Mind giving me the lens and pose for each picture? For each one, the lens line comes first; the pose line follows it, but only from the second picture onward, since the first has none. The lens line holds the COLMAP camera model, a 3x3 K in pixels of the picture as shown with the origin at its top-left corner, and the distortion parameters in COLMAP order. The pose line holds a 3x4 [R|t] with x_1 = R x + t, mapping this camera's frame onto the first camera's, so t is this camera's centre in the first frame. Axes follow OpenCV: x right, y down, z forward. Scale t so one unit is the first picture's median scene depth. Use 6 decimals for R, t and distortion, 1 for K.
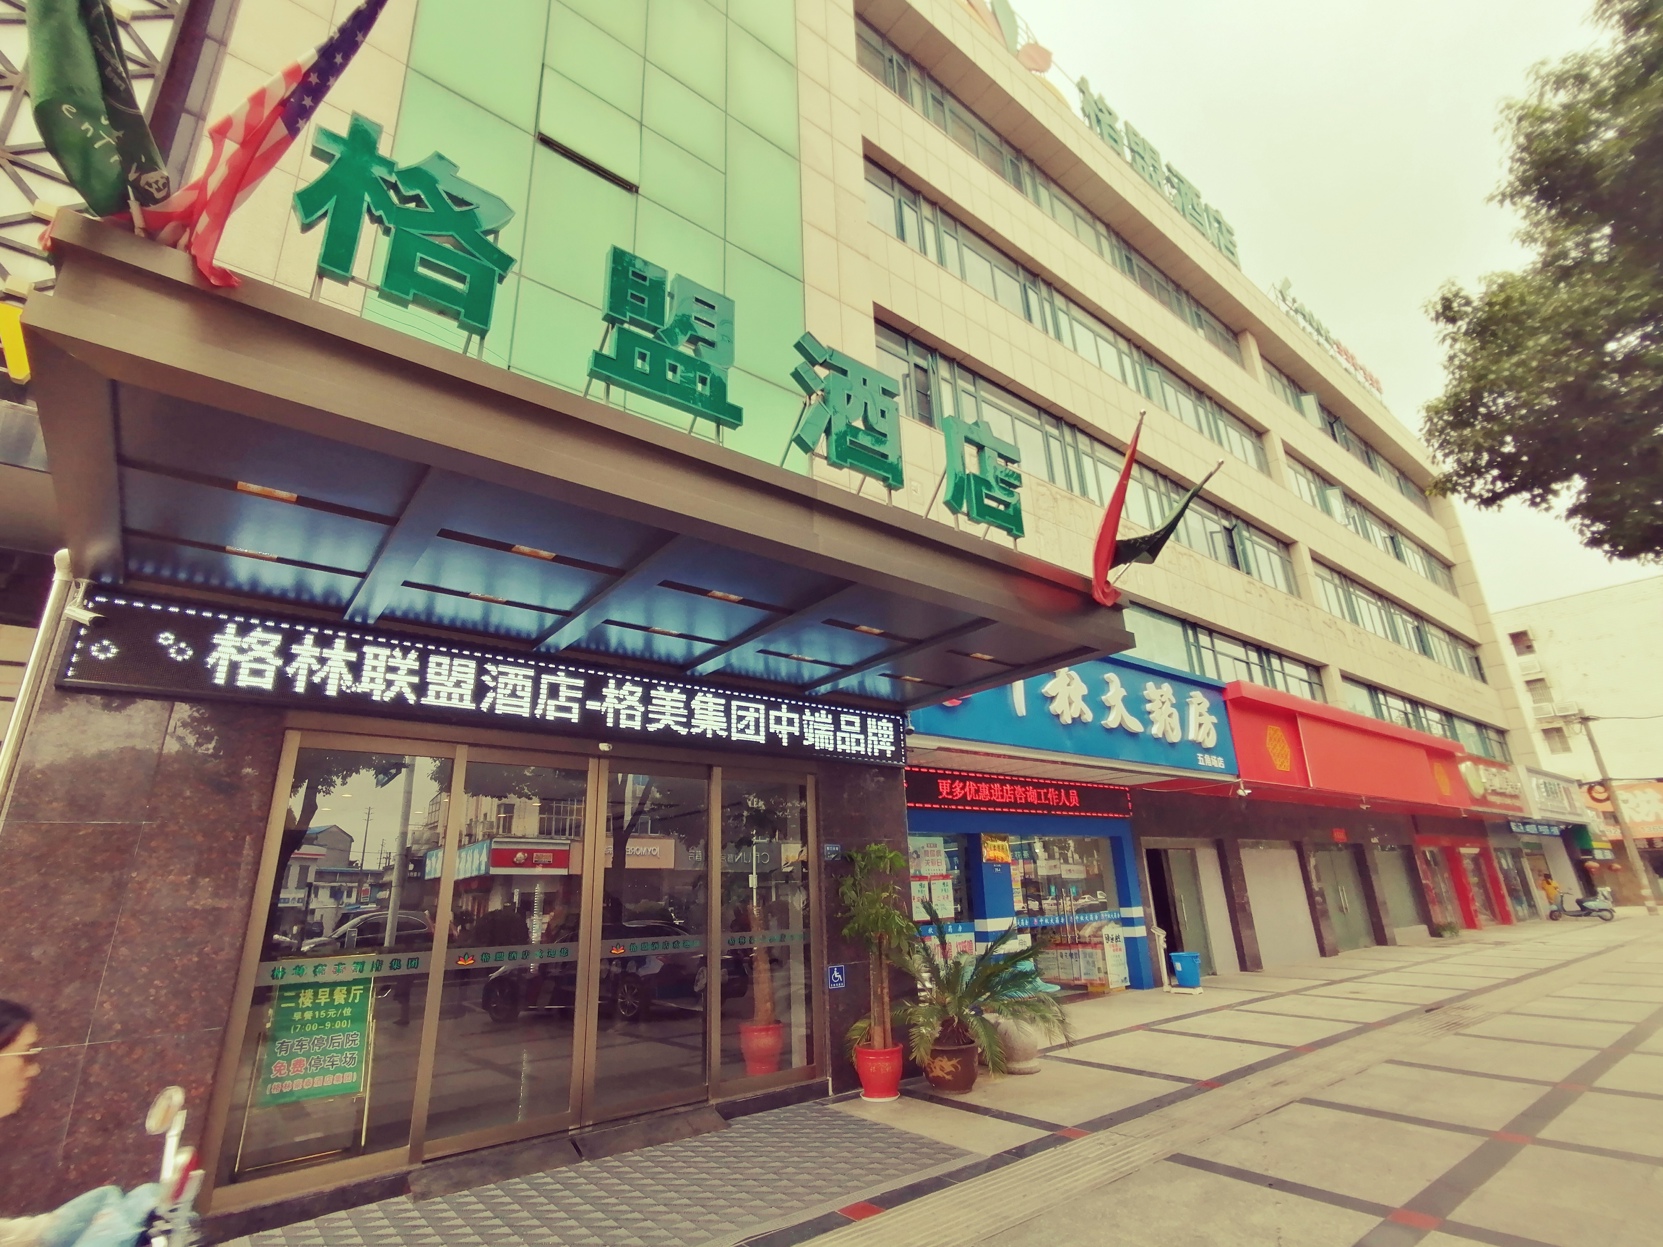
lens RADIAL K [[806.0, 0, 815.6], [0, 806.0, 630.0], [0, 0, 1]] dist [-0.016524, 0.011249]
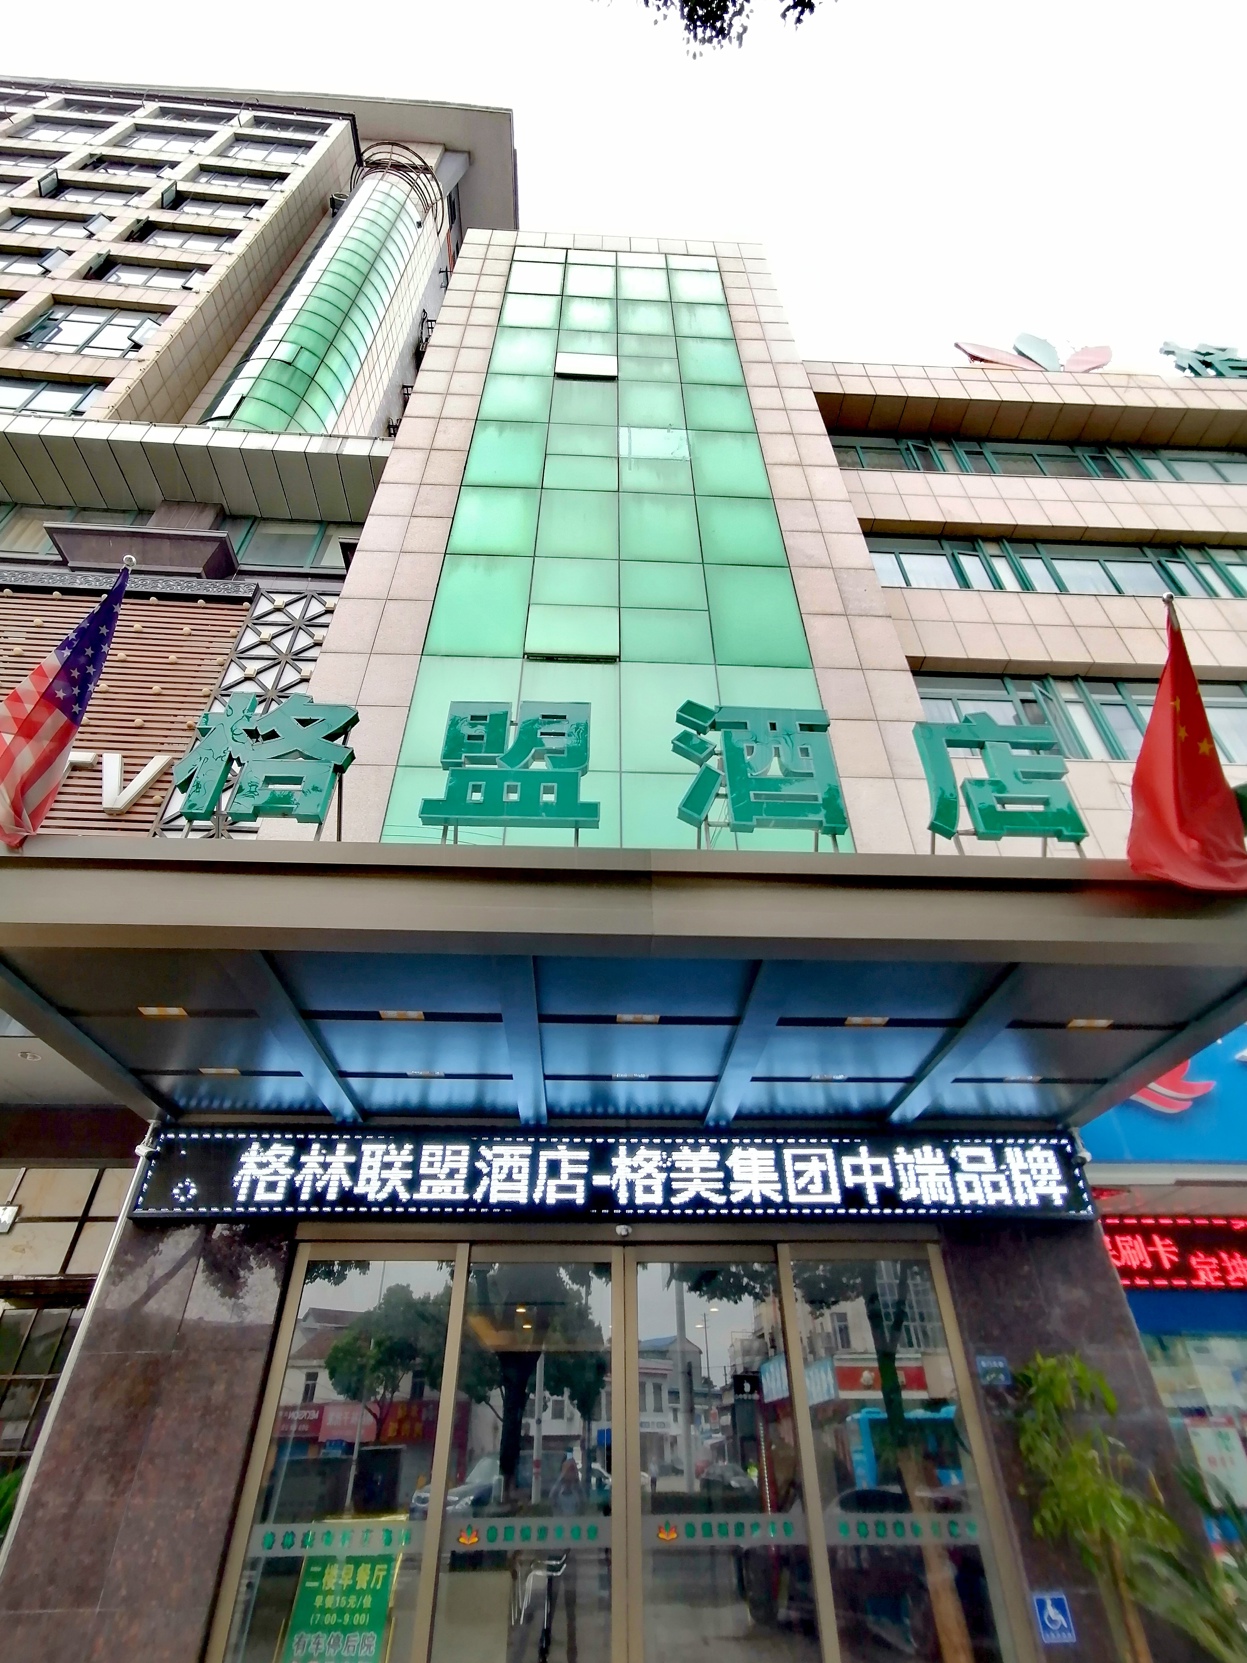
lens RADIAL K [[806.0, 0, 616.3], [0, 806.0, 822.7], [0, 0, 1]] dist [-0.016524, 0.011249]
pose [[0.813622, -0.337535, -0.473381, 0.232971], [0.166810, 0.915510, -0.366082, 0.052334], [0.556951, 0.218887, 0.801183, 0.200985]]
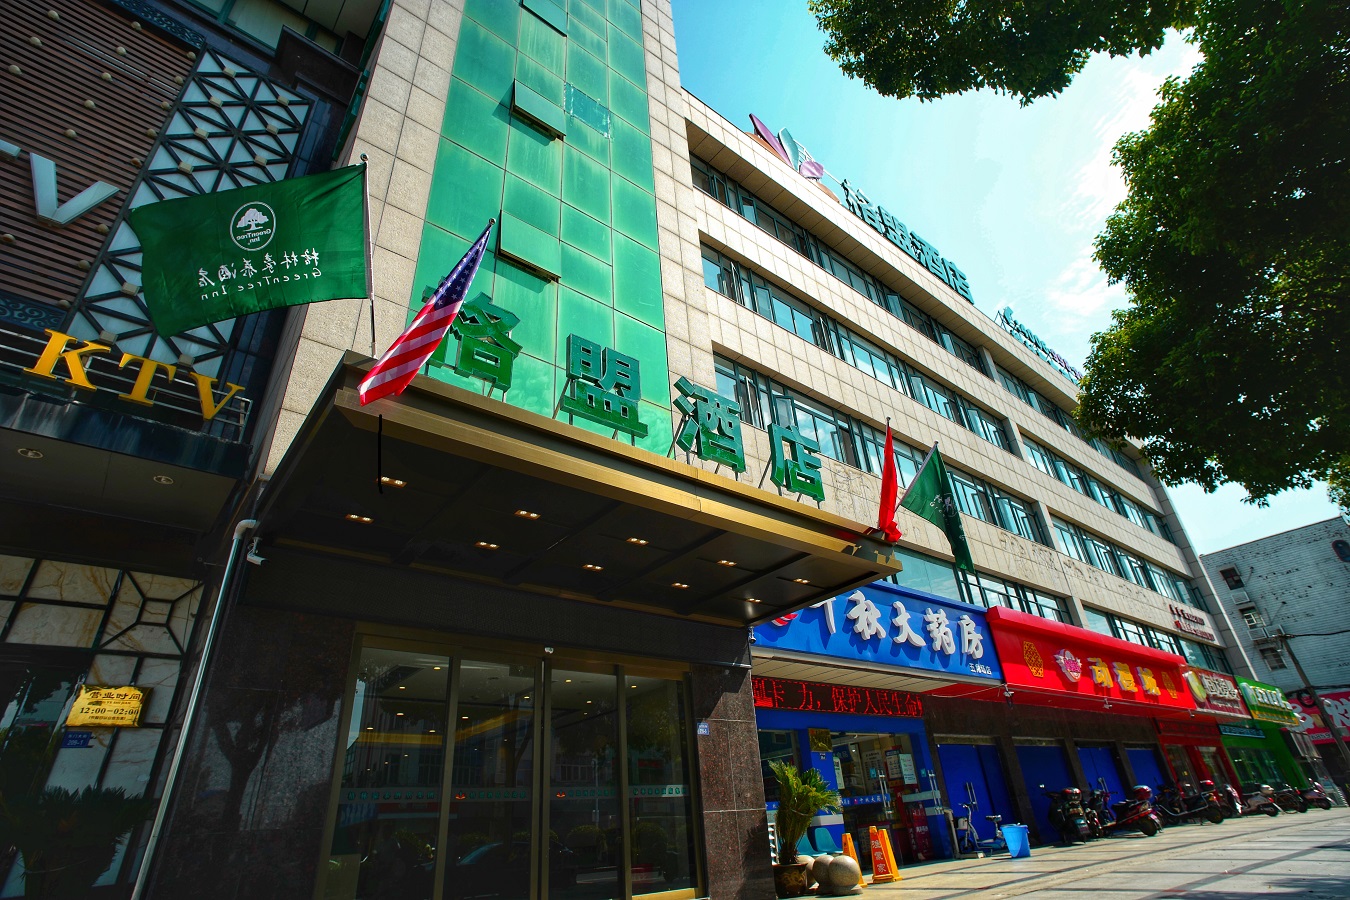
lens RADIAL K [[681.8, 0, 675.4], [0, 681.8, 449.7], [0, 0, 1]] dist [-0.014557, -0.000076]
pose [[0.999333, -0.020069, 0.030512, -0.052440], [0.025737, 0.979758, -0.198525, 0.033923], [-0.025910, 0.199178, 0.979621, -0.239104]]
